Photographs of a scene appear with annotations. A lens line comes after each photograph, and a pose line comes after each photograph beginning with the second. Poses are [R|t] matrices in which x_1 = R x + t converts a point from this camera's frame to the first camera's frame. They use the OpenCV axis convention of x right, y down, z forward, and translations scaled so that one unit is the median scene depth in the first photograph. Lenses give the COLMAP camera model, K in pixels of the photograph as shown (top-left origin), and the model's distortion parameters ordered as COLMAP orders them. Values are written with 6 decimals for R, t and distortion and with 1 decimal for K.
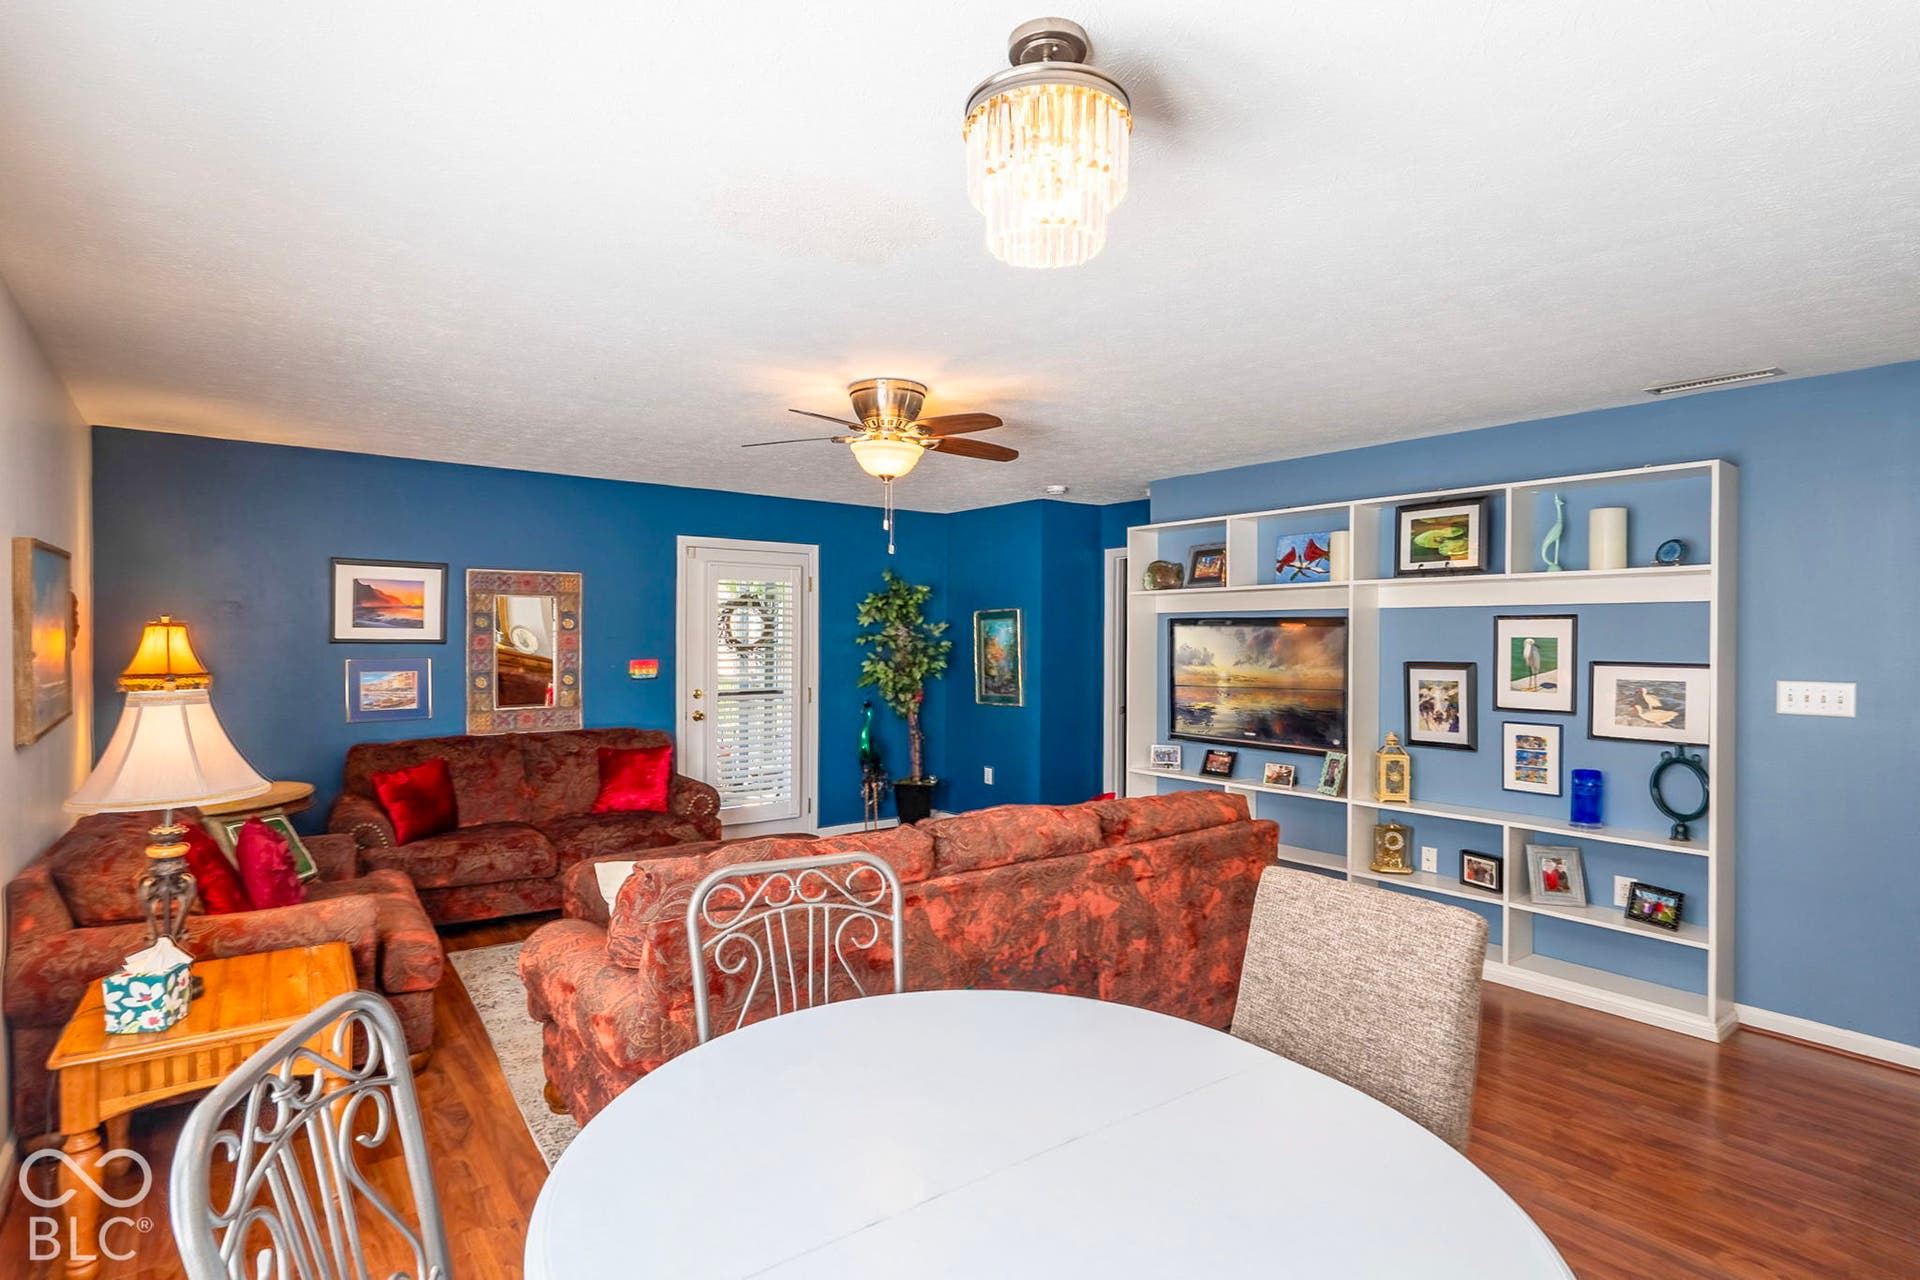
lens RADIAL K [[948.9, 0, 960.0], [0, 948.9, 640.0], [0, 0, 1]] dist [0.001009, 0.000241]
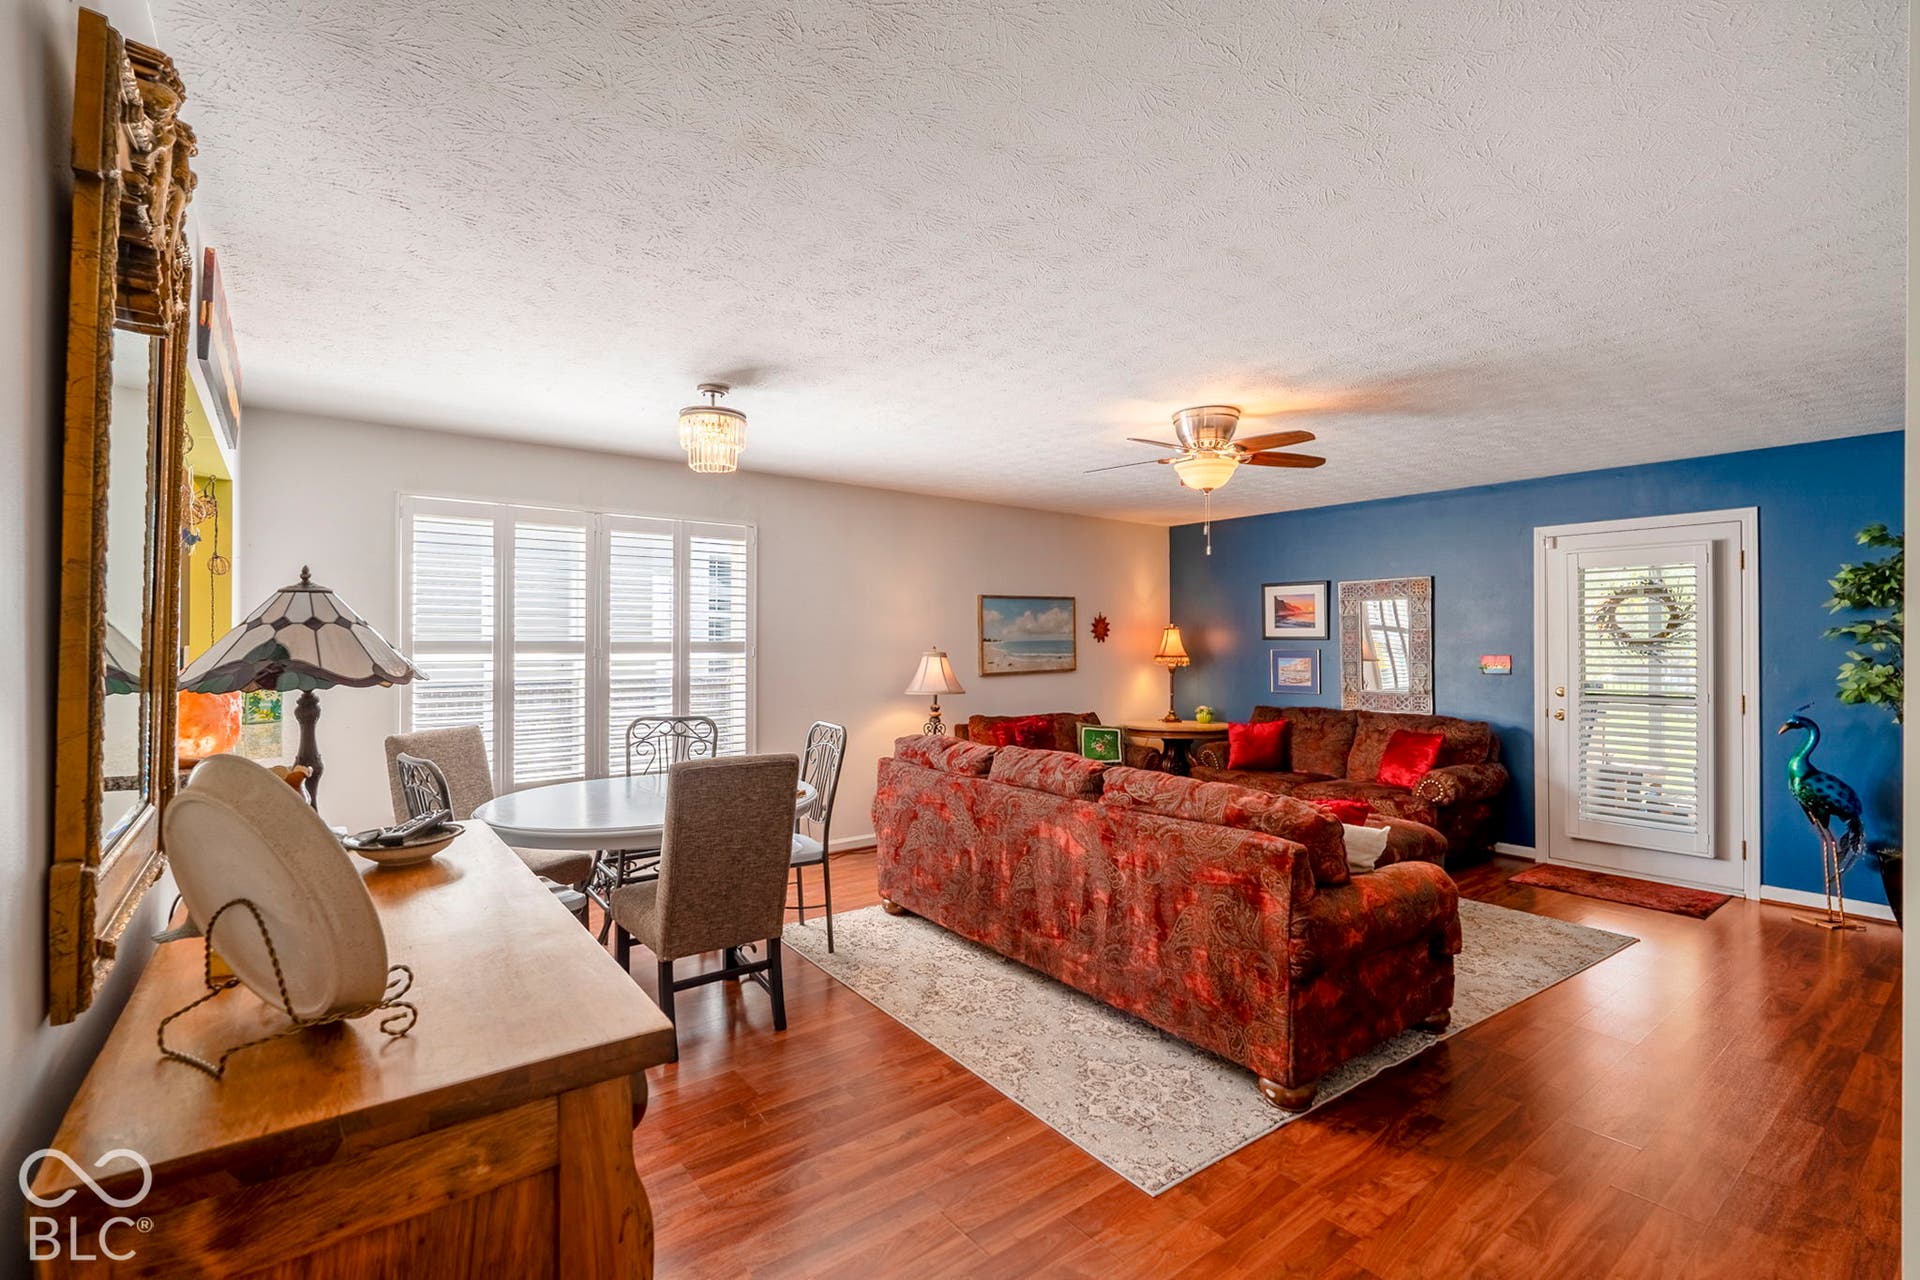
lens RADIAL K [[871.4, 0, 960.0], [0, 871.4, 640.0], [0, 0, 1]] dist [0.000174, -0.000033]
pose [[-0.002098, -0.005109, -0.999985, 0.708307], [0.000427, 0.999987, -0.005110, 0.011126], [0.999998, -0.000437, -0.002096, 0.487233]]
